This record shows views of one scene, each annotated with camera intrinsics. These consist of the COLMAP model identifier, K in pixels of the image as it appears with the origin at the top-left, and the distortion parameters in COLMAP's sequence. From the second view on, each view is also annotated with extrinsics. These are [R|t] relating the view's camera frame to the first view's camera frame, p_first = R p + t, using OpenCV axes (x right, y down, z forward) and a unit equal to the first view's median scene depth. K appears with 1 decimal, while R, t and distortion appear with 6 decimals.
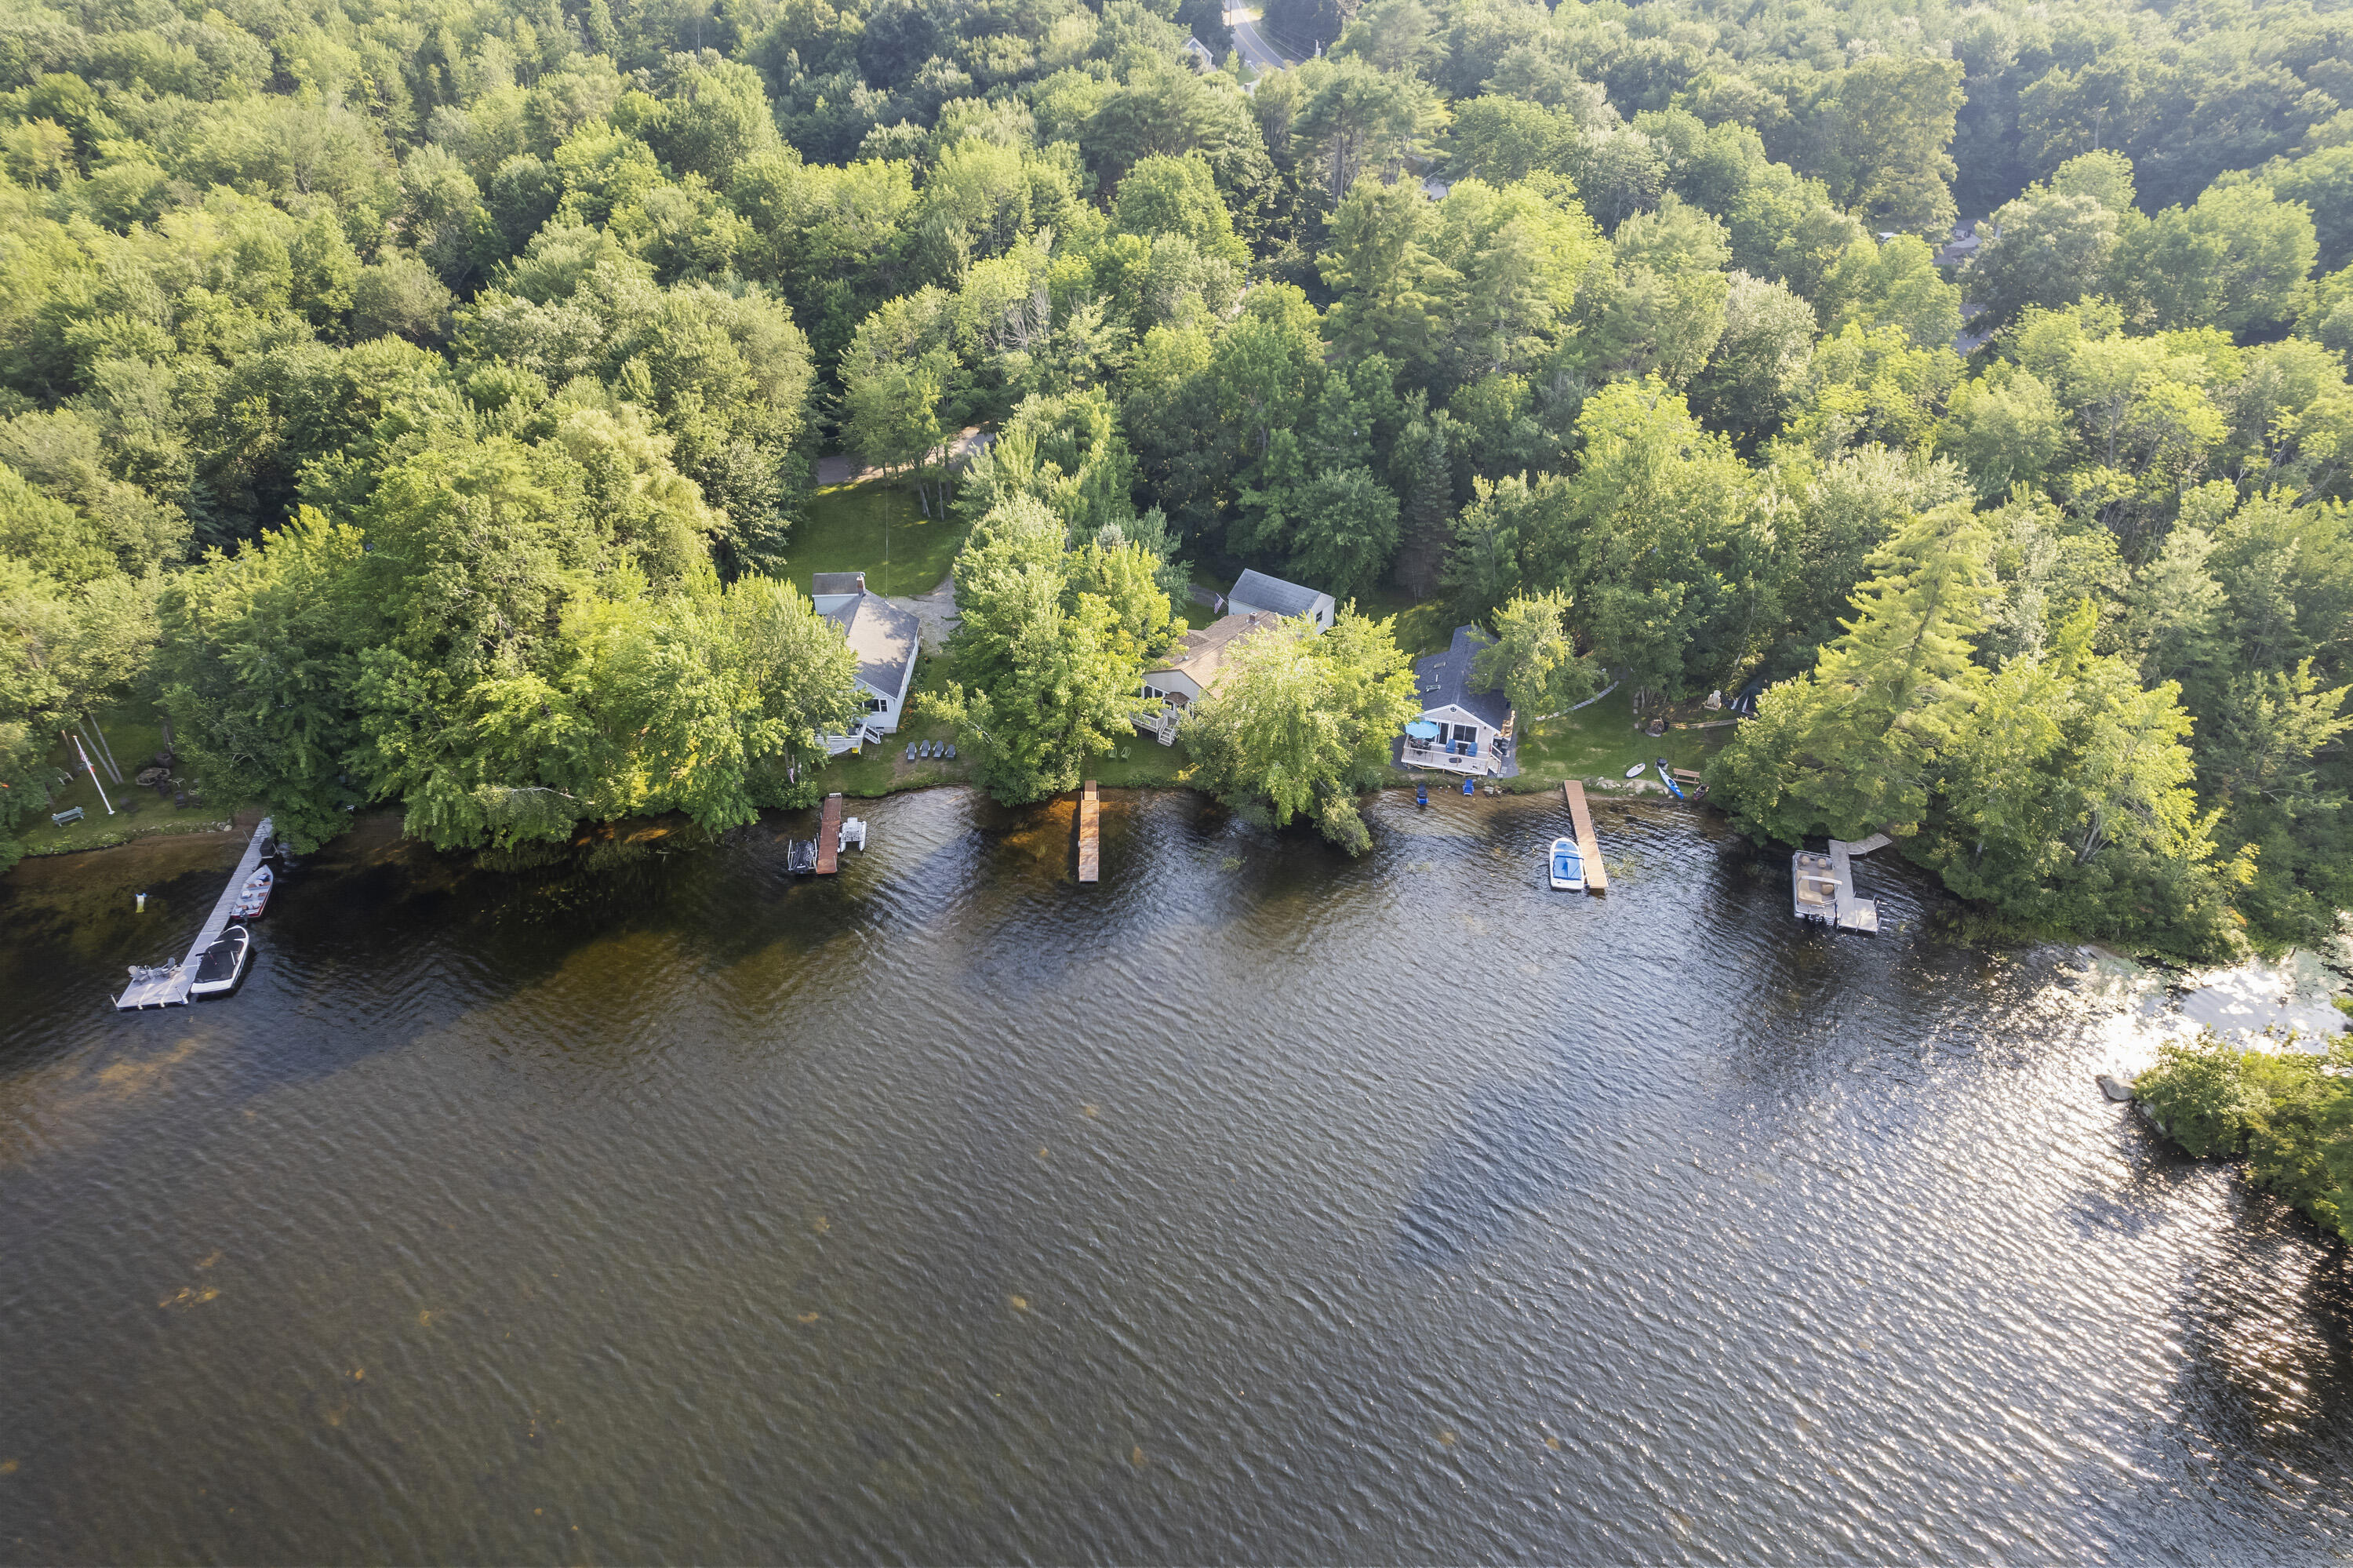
lens RADIAL K [[1466.3, 0, 1176.5], [0, 1466.3, 784.0], [0, 0, 1]] dist [-0.056804, 0.043474]
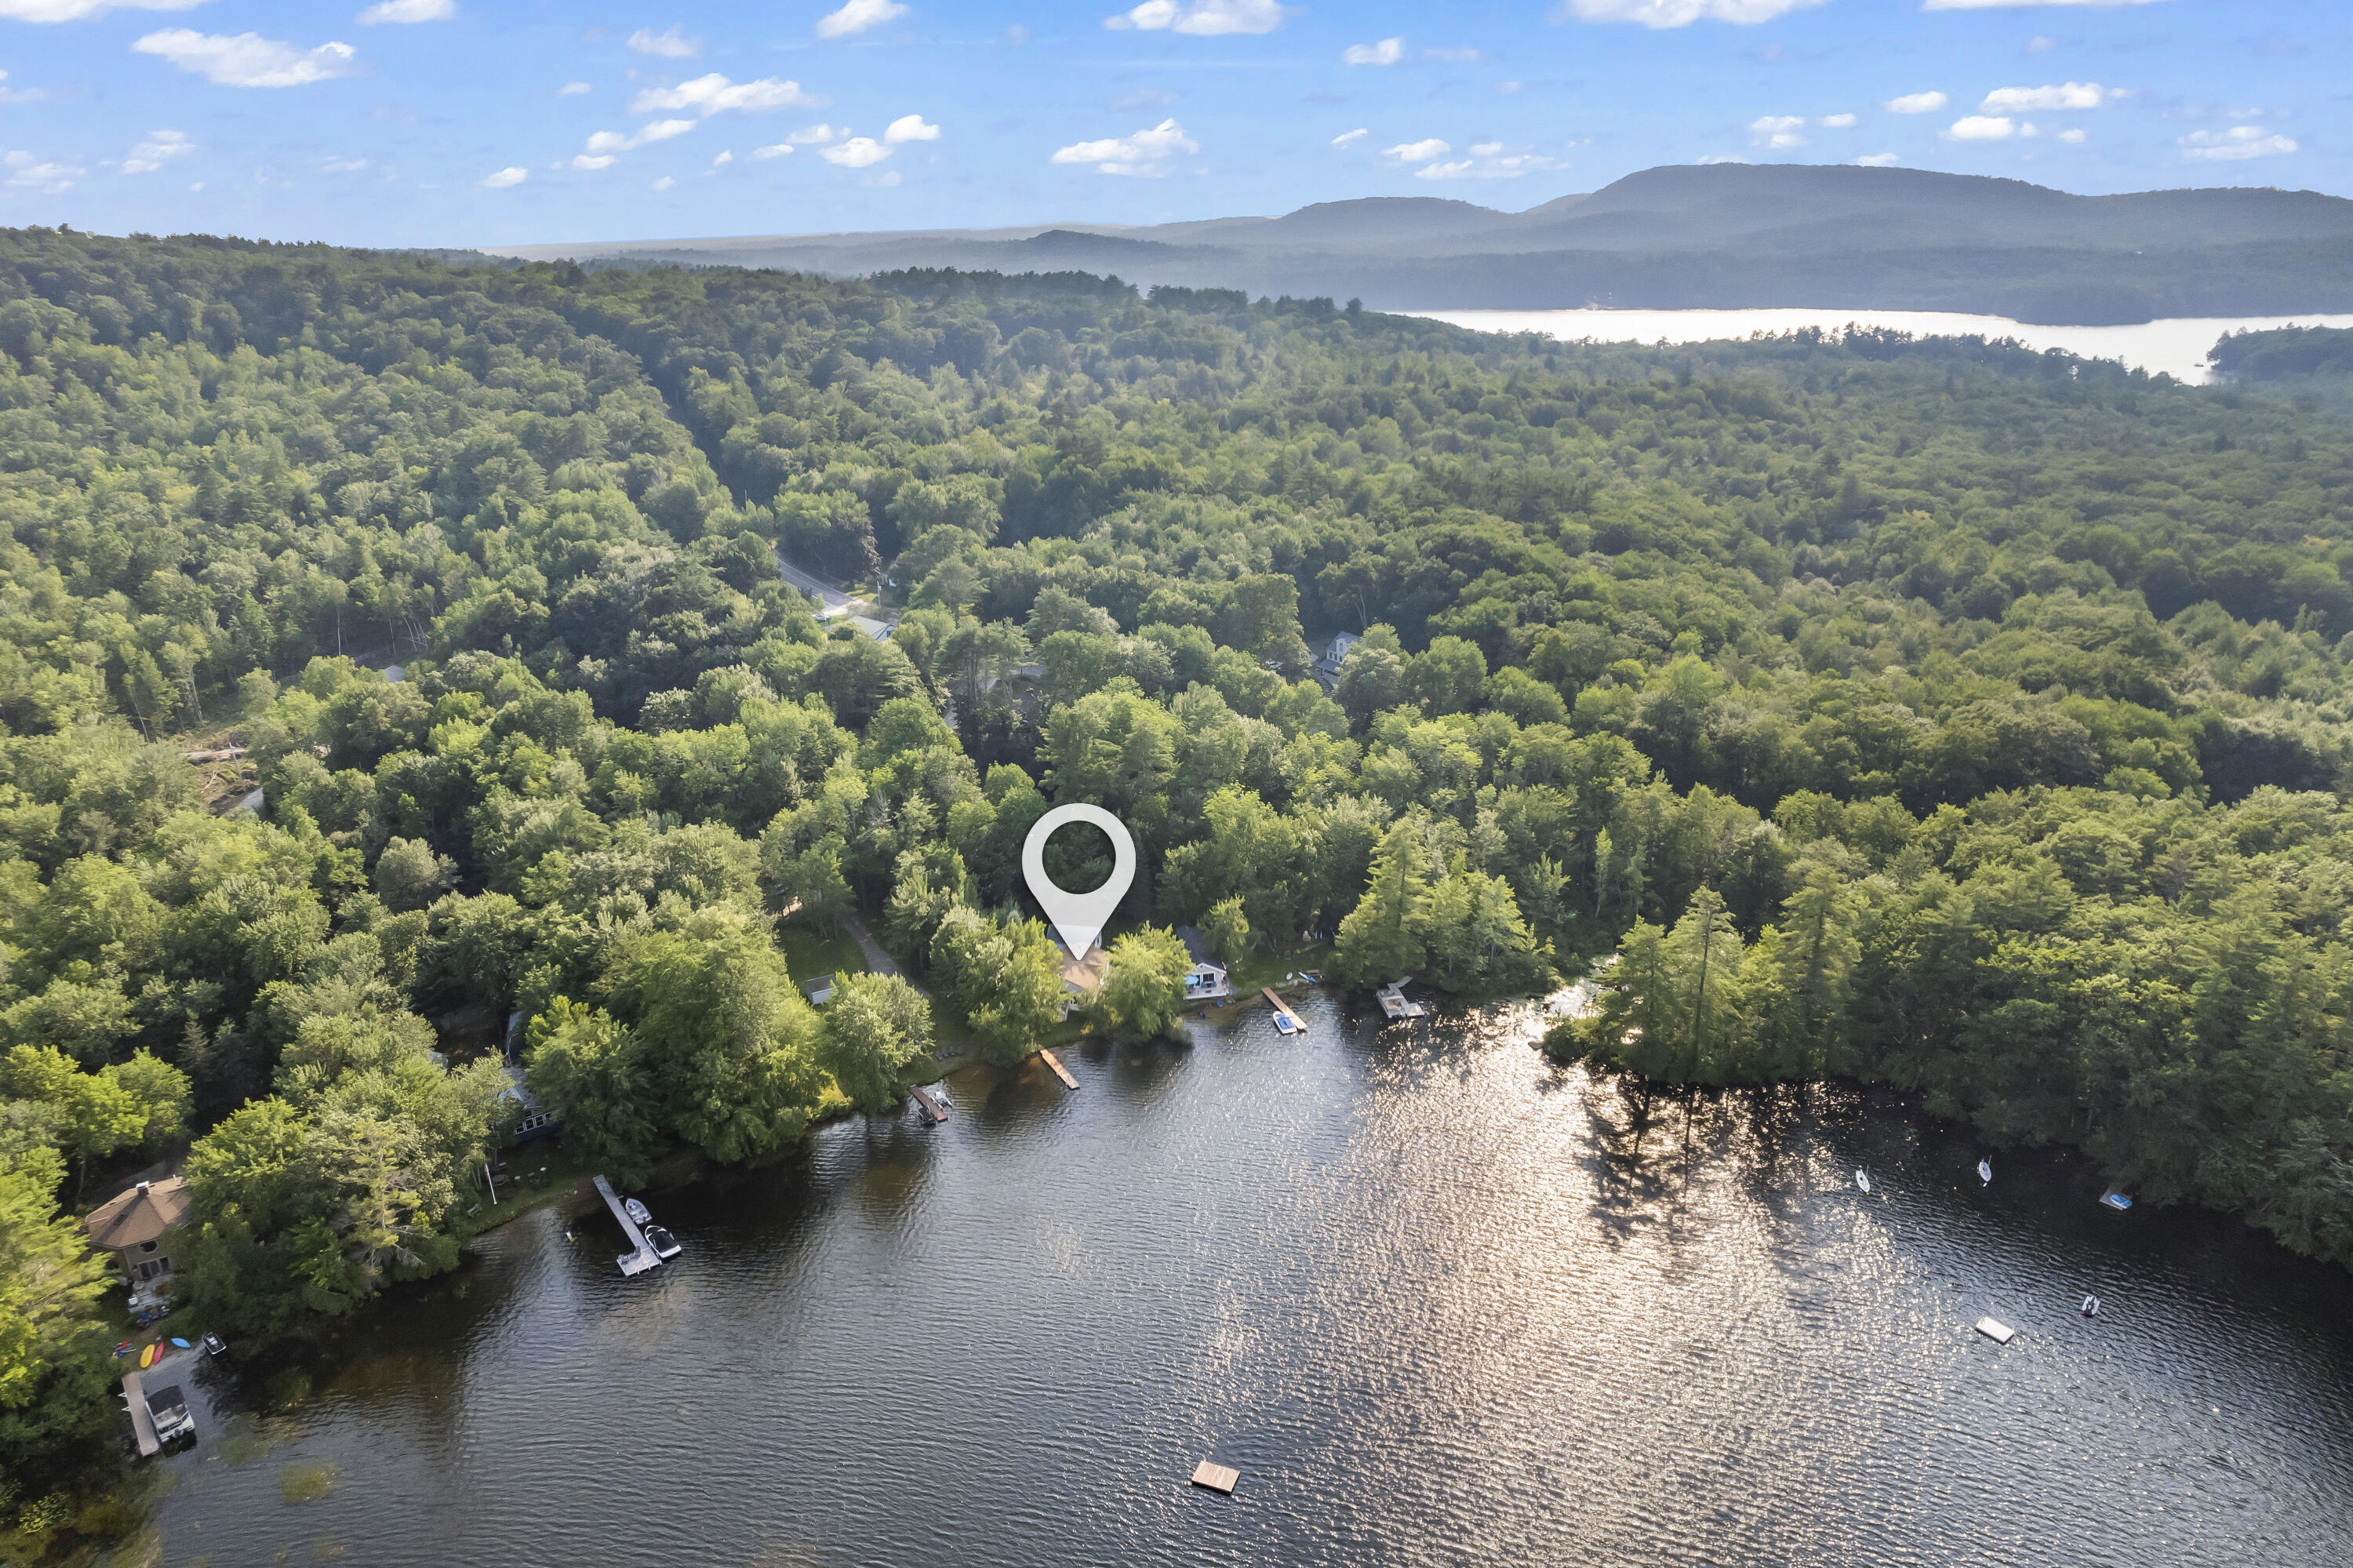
lens RADIAL K [[1466.3, 0, 1176.5], [0, 1466.3, 784.0], [0, 0, 1]] dist [-0.056804, 0.043474]
pose [[0.892636, -0.169147, 0.417841, -0.621947], [0.265737, 0.946194, -0.184664, 0.071870], [-0.364123, 0.275873, 0.889555, -0.800475]]
